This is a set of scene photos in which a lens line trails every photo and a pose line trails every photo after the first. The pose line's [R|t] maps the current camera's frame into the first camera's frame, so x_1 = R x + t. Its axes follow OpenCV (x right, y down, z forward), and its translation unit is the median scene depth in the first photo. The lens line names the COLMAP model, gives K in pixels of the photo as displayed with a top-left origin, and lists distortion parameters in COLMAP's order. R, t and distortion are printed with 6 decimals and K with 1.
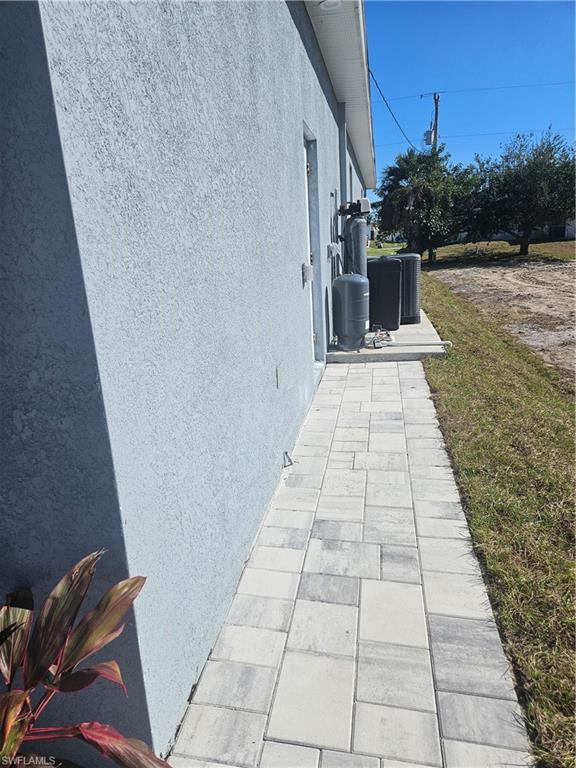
lens RADIAL K [[508.4, 0, 276.3], [0, 508.4, 377.4], [0, 0, 1]] dist [0.085650, -0.062280]
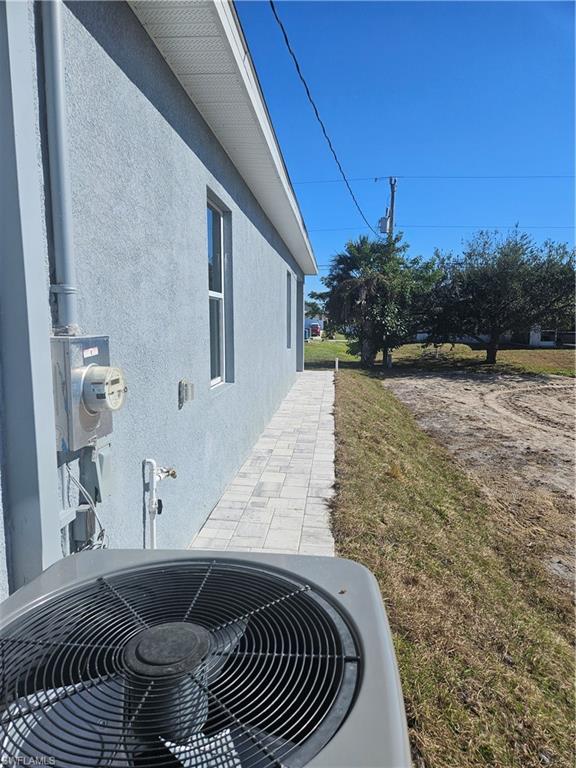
lens RADIAL K [[509.0, 0, 276.0], [0, 509.0, 389.8], [0, 0, 1]] dist [0.091378, -0.086050]
pose [[0.995191, 0.047811, 0.085493, 0.054794], [-0.036085, 0.990353, -0.133789, -0.068955], [-0.091064, 0.130061, 0.987315, 0.202896]]
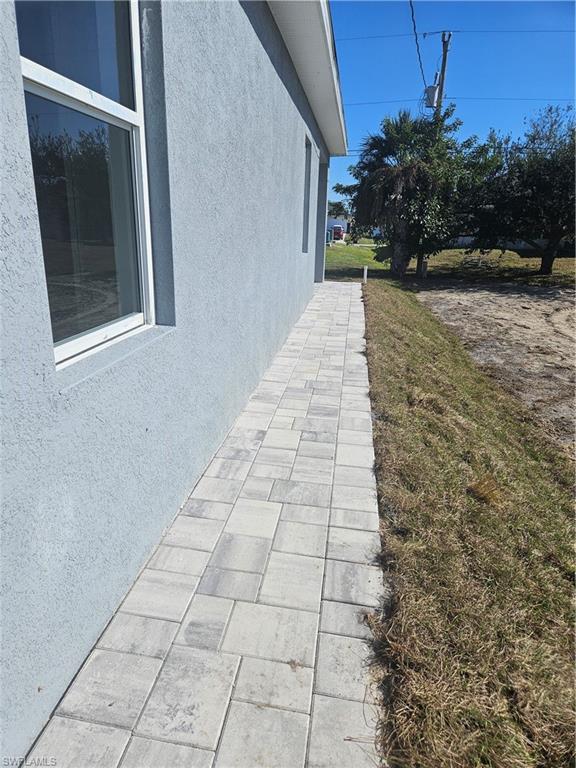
lens RADIAL K [[510.3, 0, 266.0], [0, 510.3, 381.9], [0, 0, 1]] dist [0.078296, -0.061305]
pose [[0.997188, 0.062029, 0.042045, 0.066597], [-0.063470, 0.997410, 0.033831, -0.088271], [-0.039837, -0.036404, 0.998543, 0.290283]]
